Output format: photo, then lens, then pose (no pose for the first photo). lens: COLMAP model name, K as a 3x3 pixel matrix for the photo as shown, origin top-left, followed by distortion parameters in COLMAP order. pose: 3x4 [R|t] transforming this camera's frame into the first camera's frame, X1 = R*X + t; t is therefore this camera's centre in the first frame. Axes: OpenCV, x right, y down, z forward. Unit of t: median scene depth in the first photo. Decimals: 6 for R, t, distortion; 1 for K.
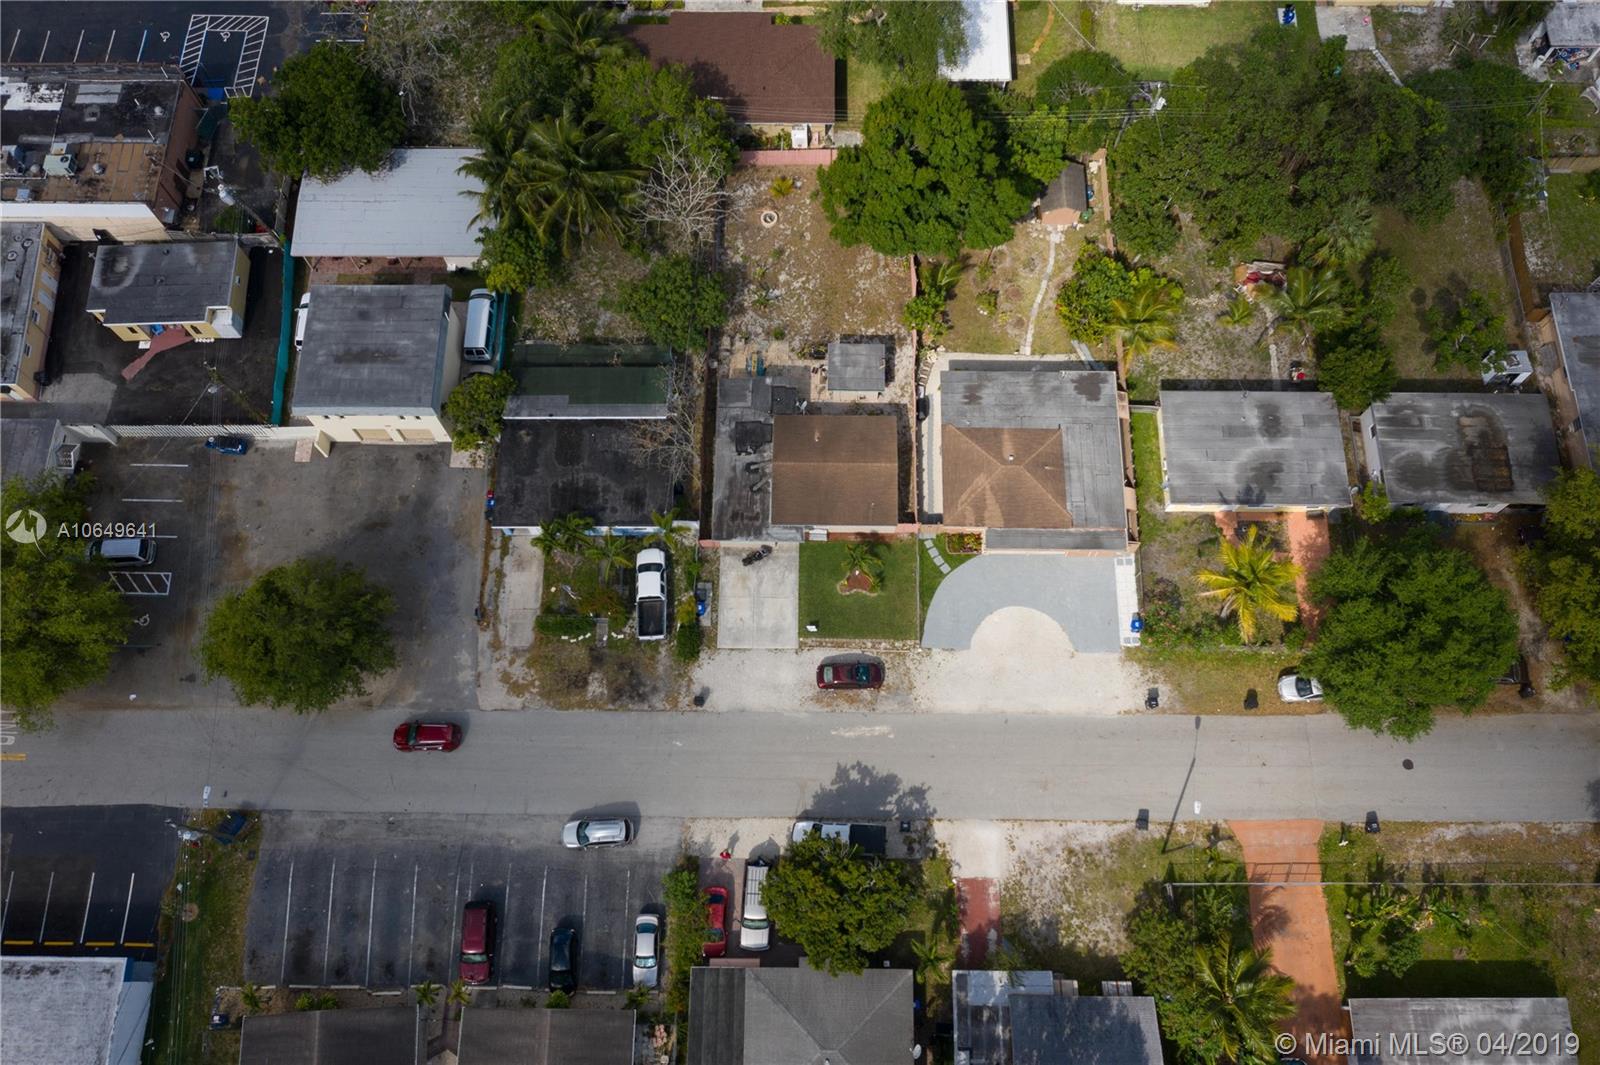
lens RADIAL K [[1265.6, 0, 802.5], [0, 1265.6, 533.1], [0, 0, 1]] dist [-0.029457, 0.020264]
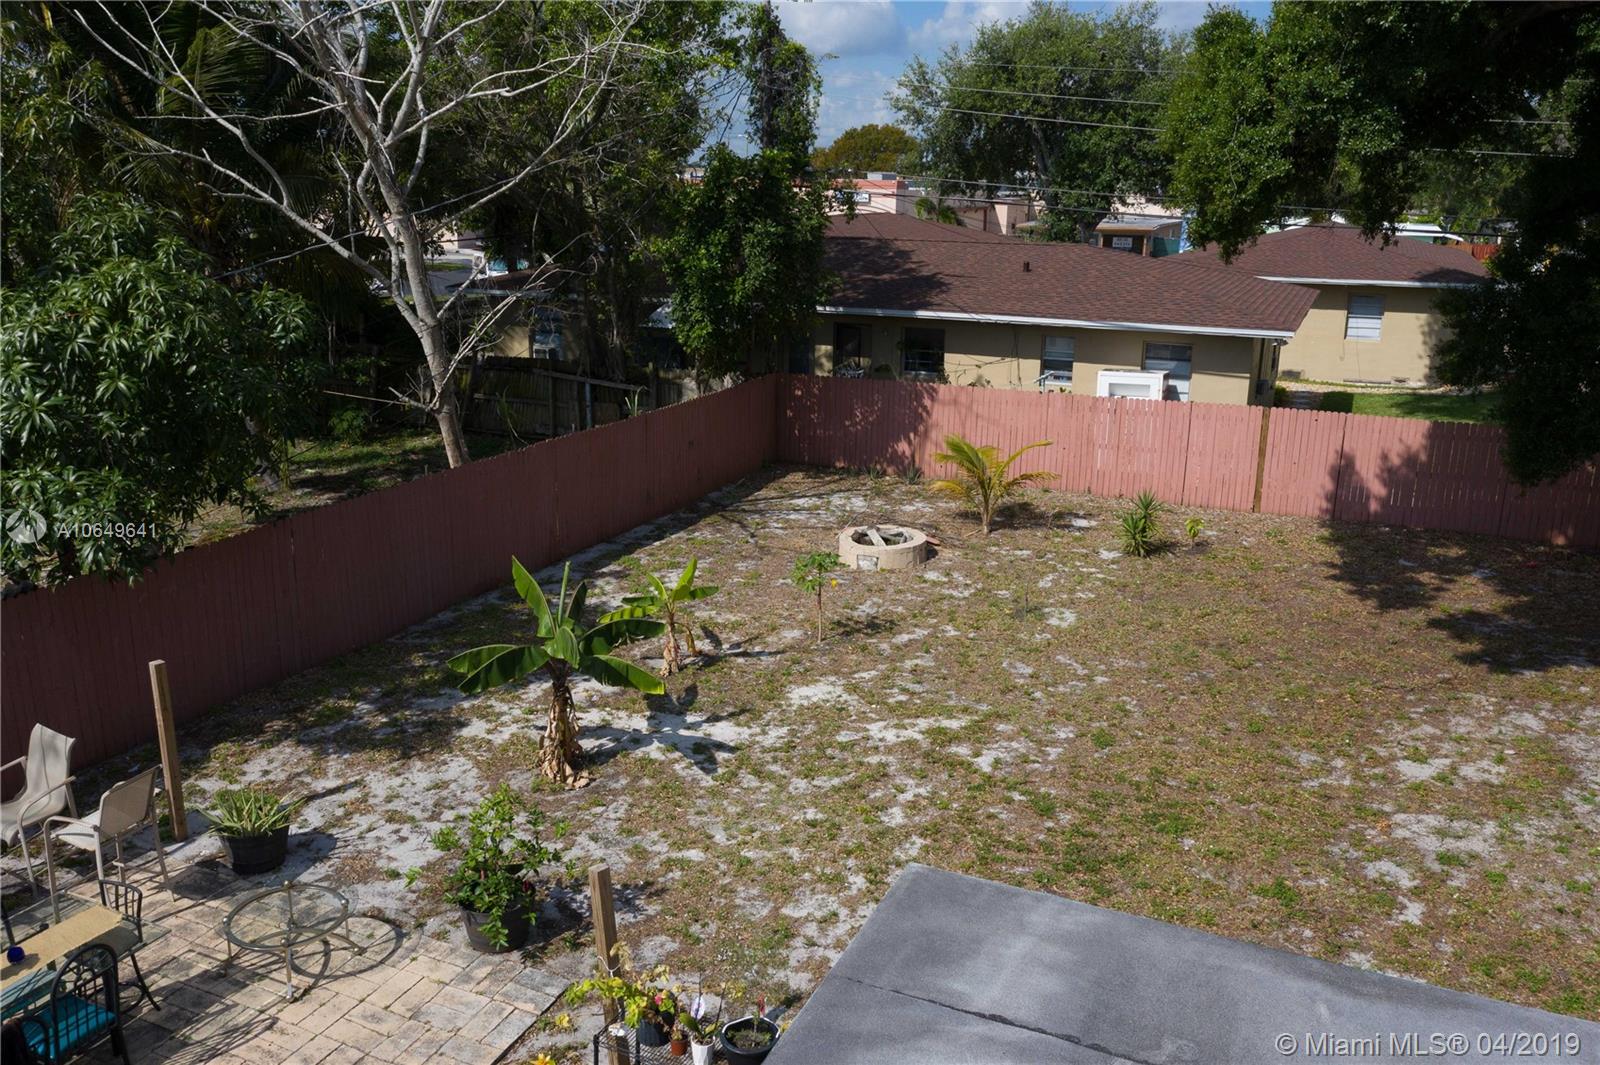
lens RADIAL K [[1265.6, 0, 795.1], [0, 1265.6, 537.5], [0, 0, 1]] dist [-0.029457, 0.020264]
pose [[0.915400, 0.125253, -0.382562, 0.037931], [-0.382485, 0.566902, -0.729607, -0.116356], [0.125490, 0.814207, 0.566850, 0.983530]]
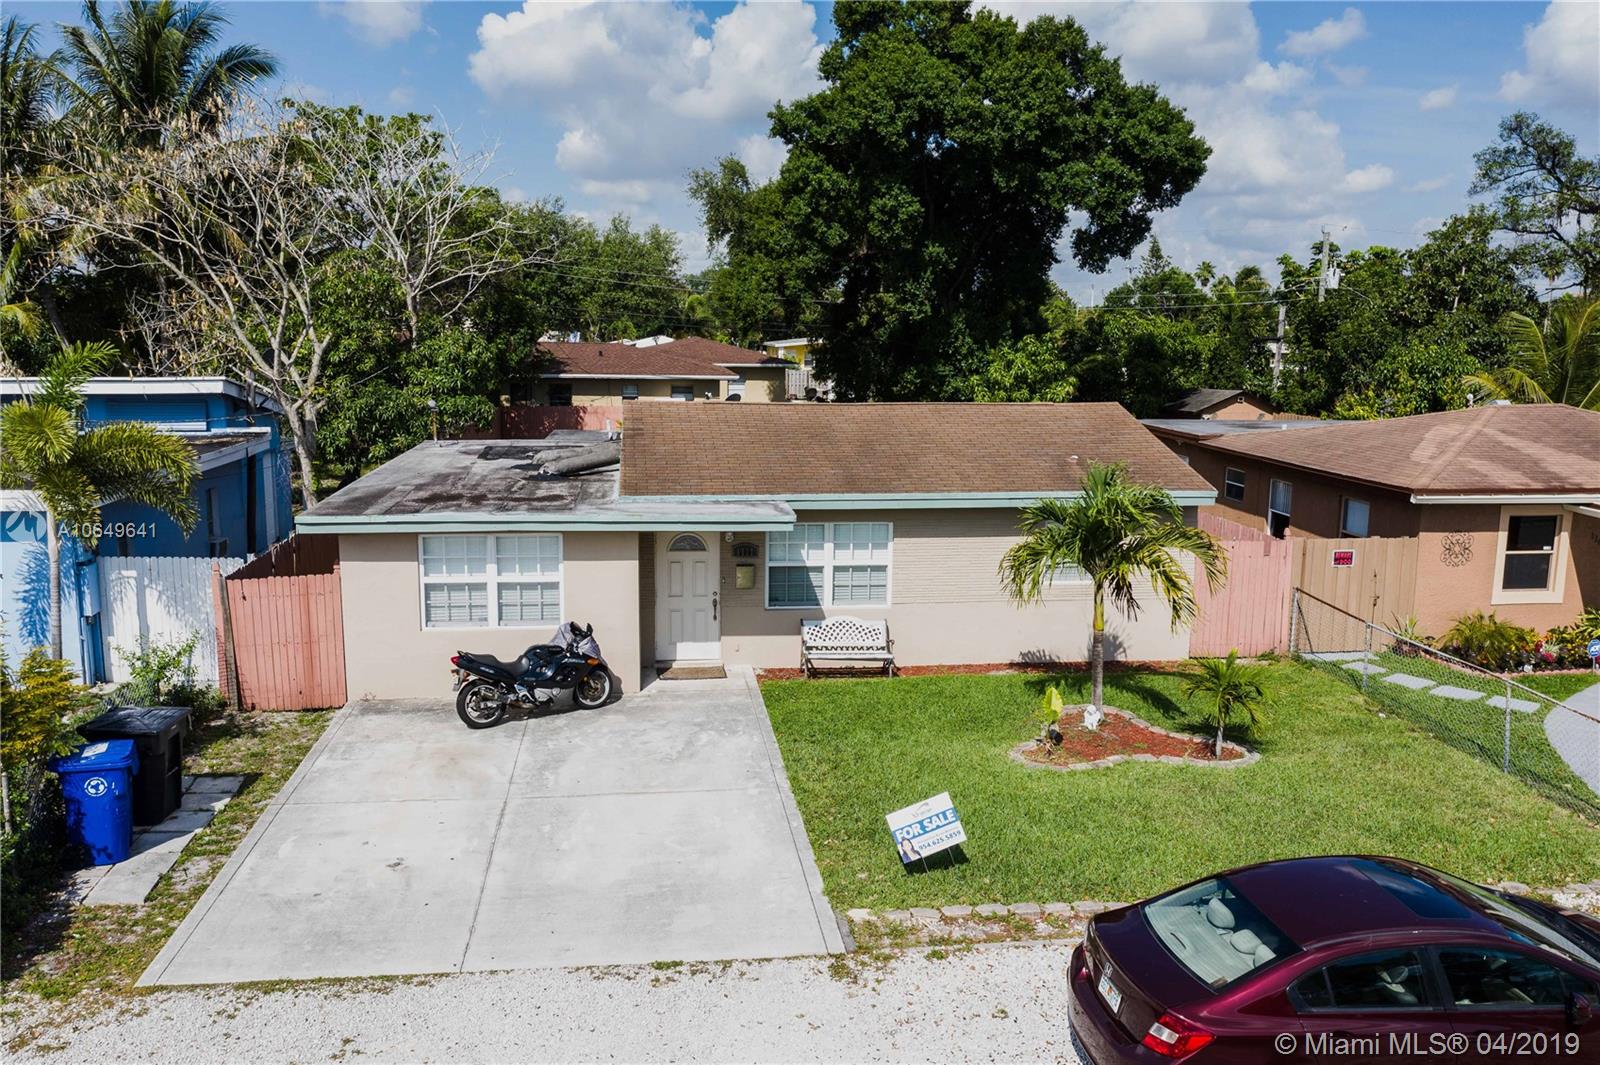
lens RADIAL K [[1265.6, 0, 796.6], [0, 1265.6, 531.7], [0, 0, 1]] dist [-0.029457, 0.020264]
pose [[0.990743, 0.001331, 0.135743, -0.023685], [0.117044, 0.498163, -0.859147, 0.168022], [-0.068765, 0.867082, 0.493396, 0.882191]]
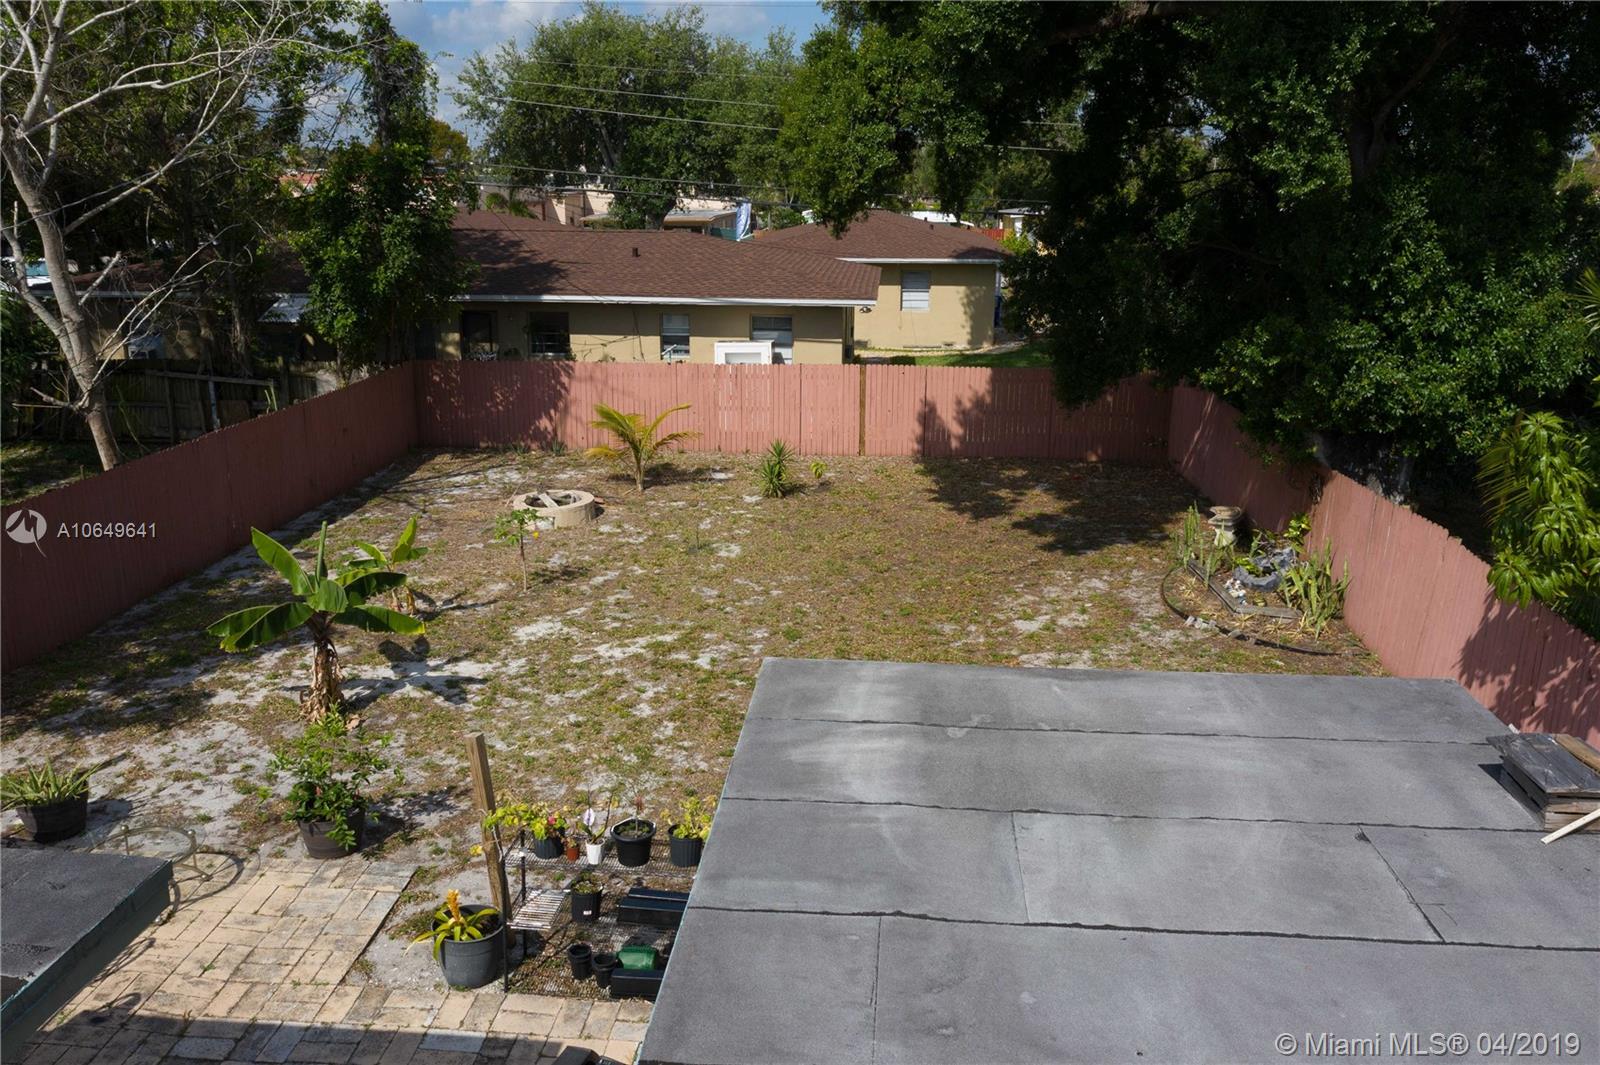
lens RADIAL K [[1265.6, 0, 799.2], [0, 1265.6, 536.5], [0, 0, 1]] dist [-0.029457, 0.020264]
pose [[0.997951, 0.031610, -0.055636, 0.028057], [-0.063554, 0.590791, -0.804318, -0.090238], [0.007445, 0.806205, 0.591589, 0.974884]]
